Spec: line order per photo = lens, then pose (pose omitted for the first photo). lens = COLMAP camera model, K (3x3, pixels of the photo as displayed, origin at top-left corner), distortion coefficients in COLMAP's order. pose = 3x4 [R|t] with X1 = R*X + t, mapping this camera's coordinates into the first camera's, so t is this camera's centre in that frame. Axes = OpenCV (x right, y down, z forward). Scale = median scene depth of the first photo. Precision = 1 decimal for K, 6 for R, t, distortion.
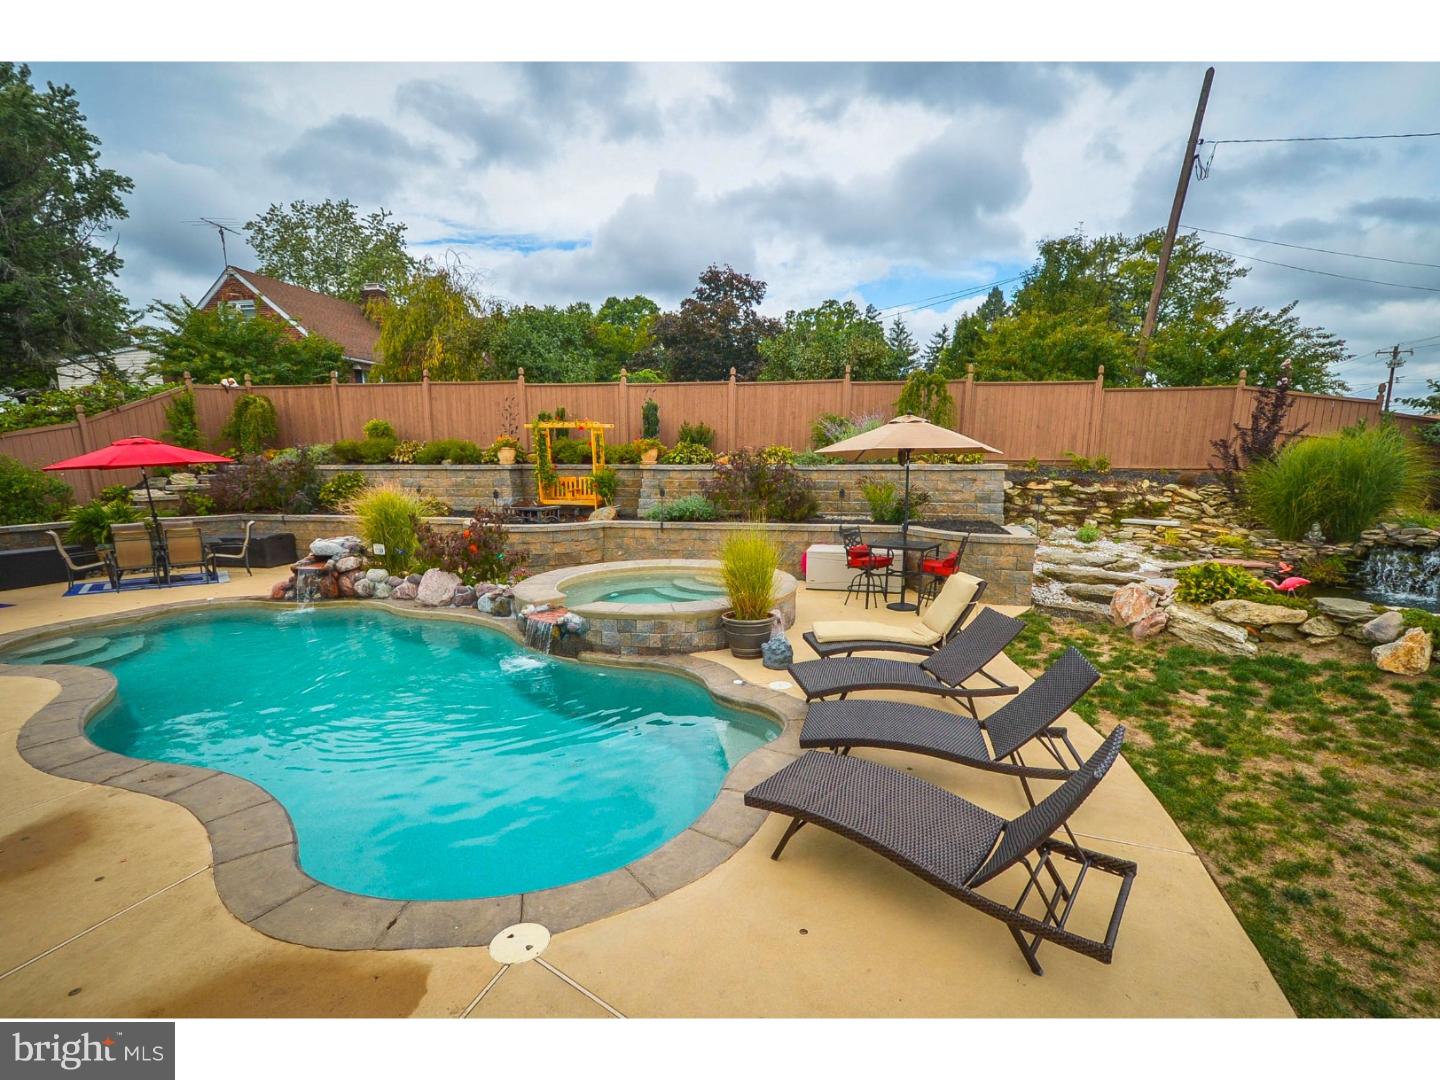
lens RADIAL K [[672.5, 0, 734.8], [0, 672.5, 583.6], [0, 0, 1]] dist [-0.002486, -0.006178]
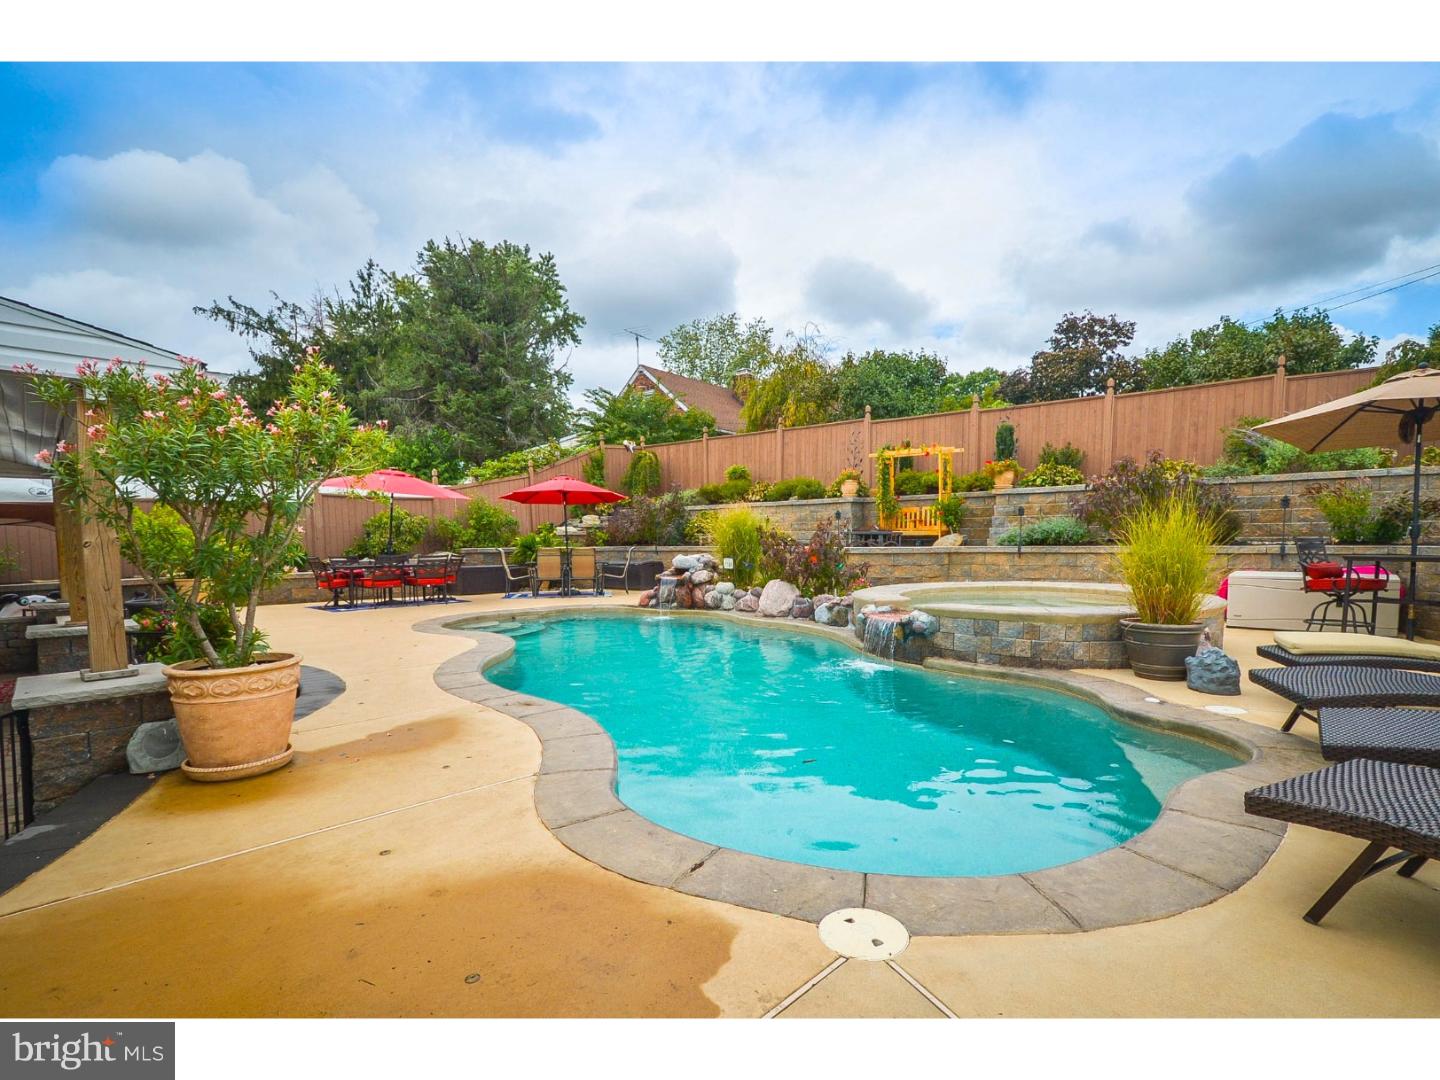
lens RADIAL K [[672.5, 0, 735.1], [0, 672.5, 572.6], [0, 0, 1]] dist [-0.002486, -0.006178]
pose [[0.886187, 0.019429, -0.462920, -0.031412], [-0.076900, 0.991431, -0.105603, 0.062023], [0.456902, 0.129182, 0.880087, 0.075315]]
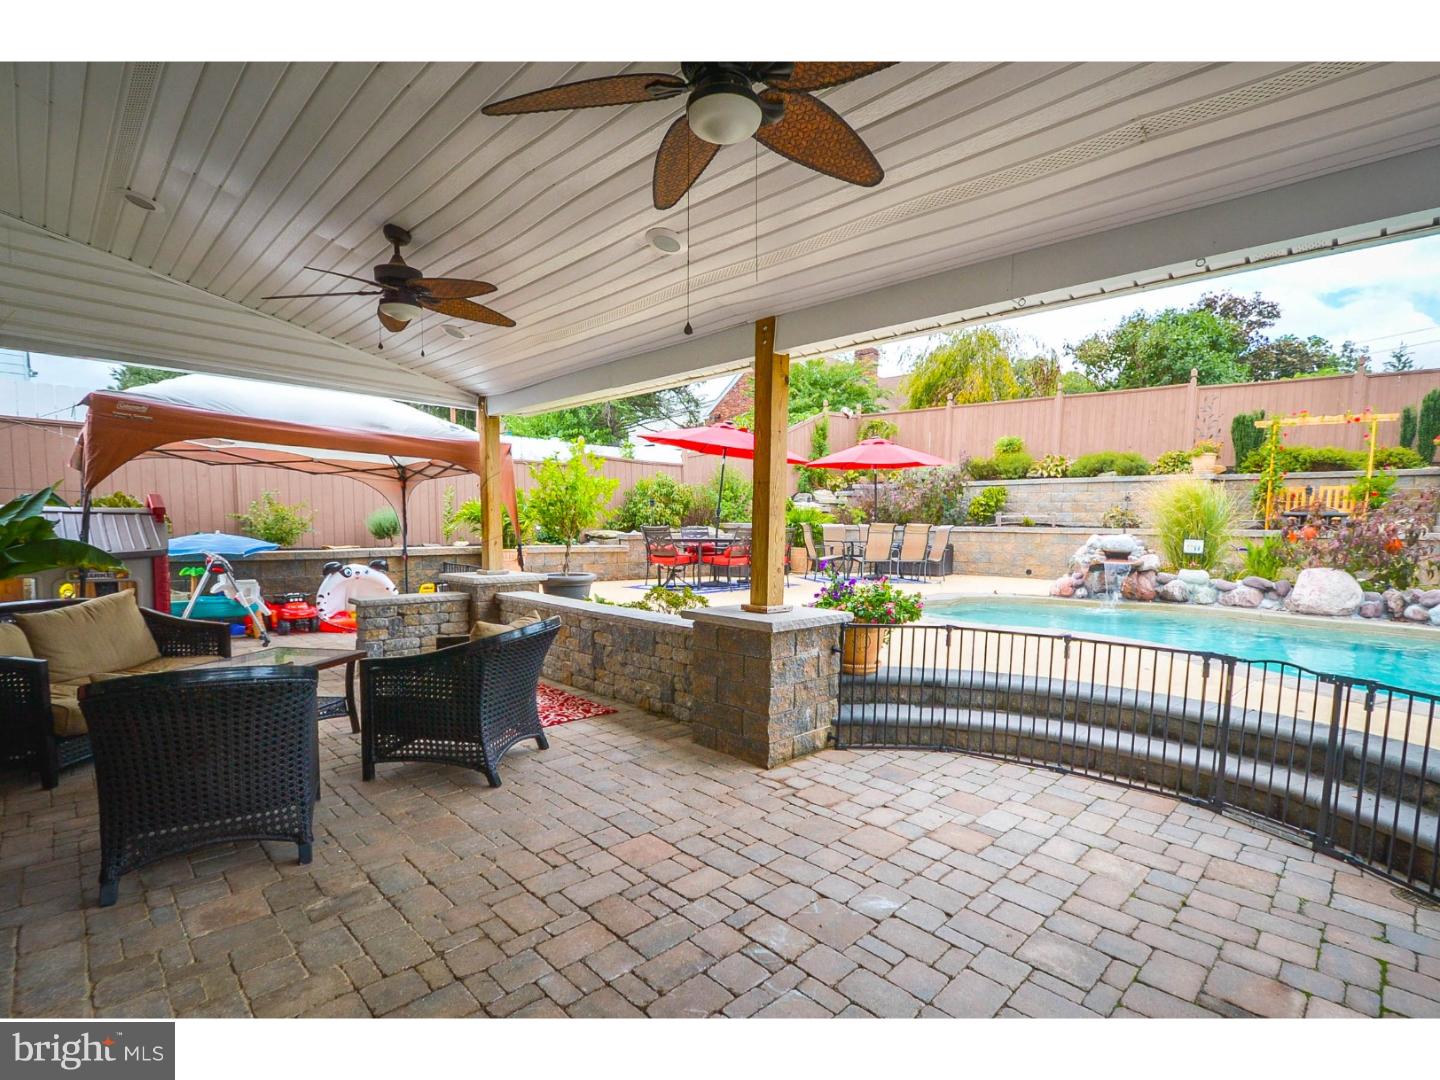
lens RADIAL K [[672.5, 0, 740.9], [0, 672.5, 587.5], [0, 0, 1]] dist [-0.002486, -0.006178]
pose [[0.880191, 0.060916, -0.470694, -0.540600], [-0.102926, 0.992628, -0.064006, 0.095835], [0.463325, 0.104784, 0.879972, 0.003287]]
